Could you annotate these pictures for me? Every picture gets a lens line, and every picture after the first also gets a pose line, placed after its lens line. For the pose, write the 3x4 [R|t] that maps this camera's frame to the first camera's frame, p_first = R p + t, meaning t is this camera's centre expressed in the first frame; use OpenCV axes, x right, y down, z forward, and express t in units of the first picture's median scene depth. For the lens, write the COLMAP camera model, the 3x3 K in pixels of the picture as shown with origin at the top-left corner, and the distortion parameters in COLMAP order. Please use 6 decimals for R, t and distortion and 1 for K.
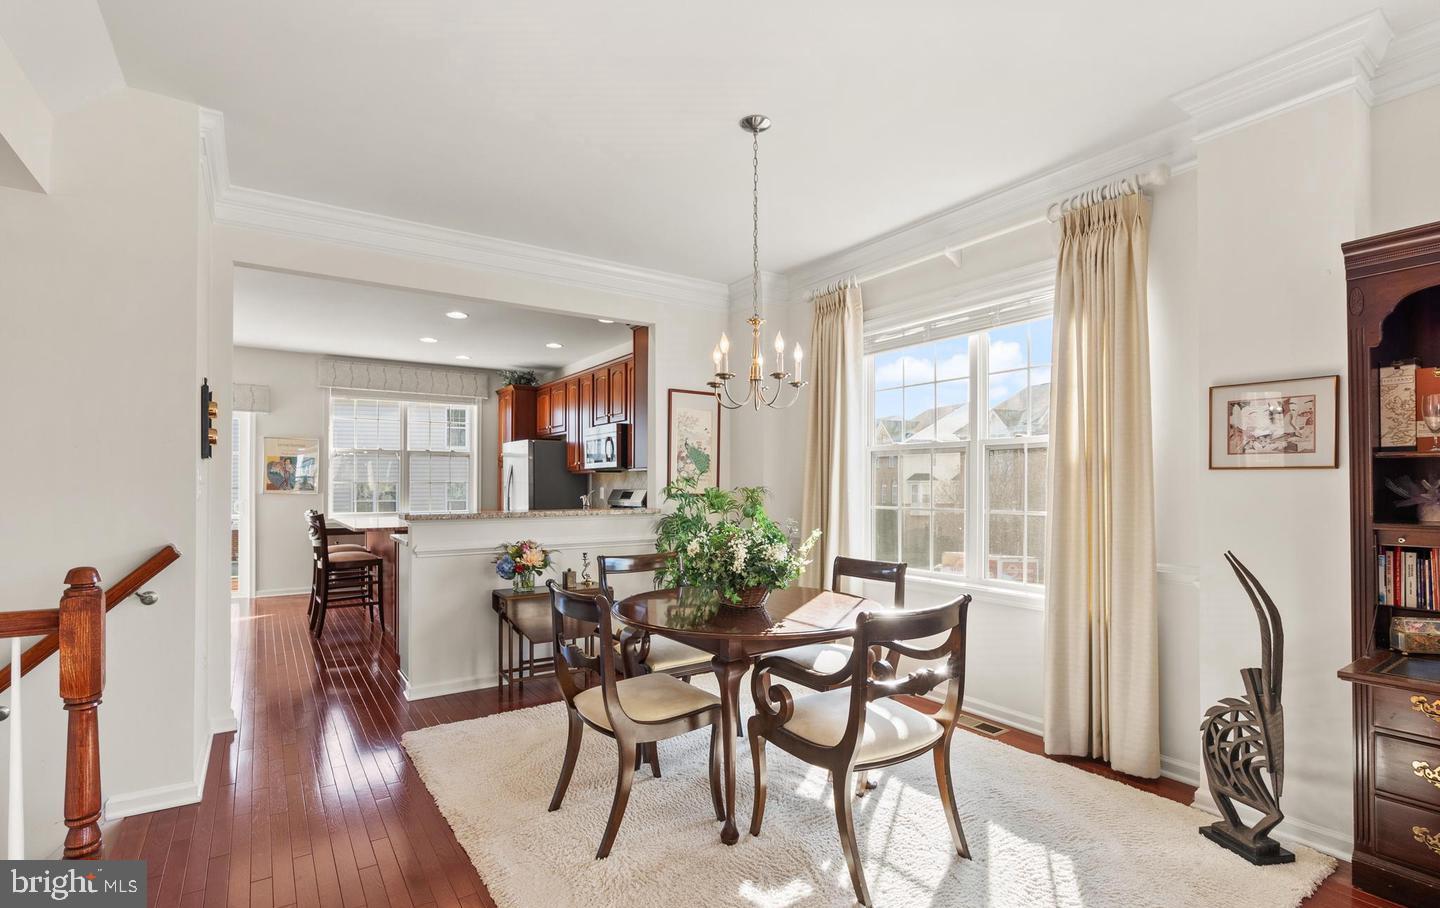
lens RADIAL K [[669.4, 0, 711.6], [0, 669.4, 475.5], [0, 0, 1]] dist [-0.001853, -0.000100]
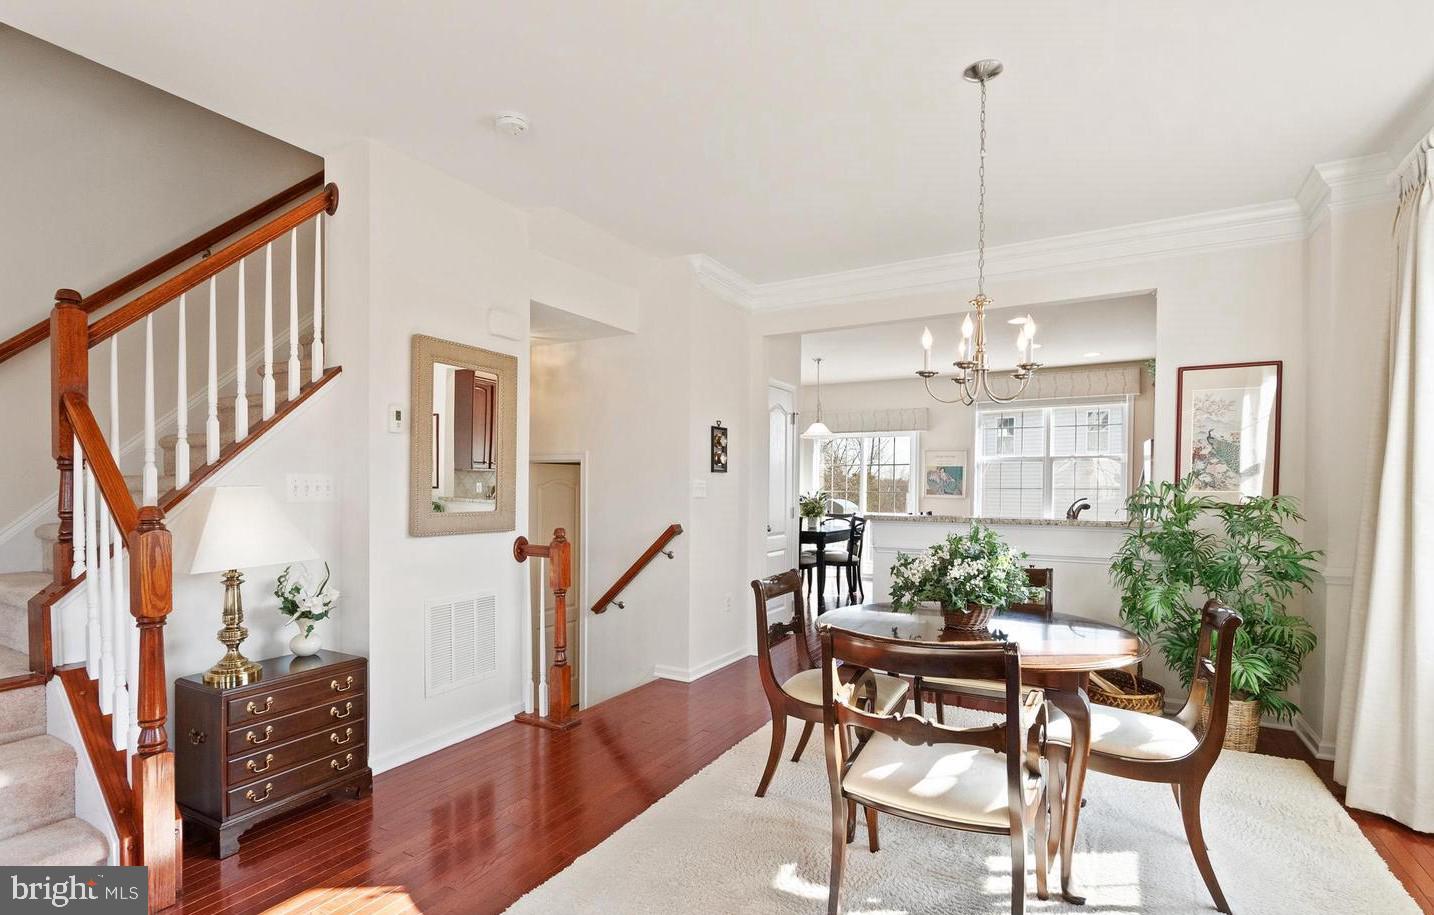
lens RADIAL K [[677.5, 0, 713.7], [0, 677.5, 496.5], [0, 0, 1]] dist [-0.010639, 0.000102]
pose [[0.442865, 0.014203, -0.896476, 0.433937], [0.004897, 0.999821, 0.018259, 0.002521], [0.896575, -0.012477, 0.442716, 0.193611]]
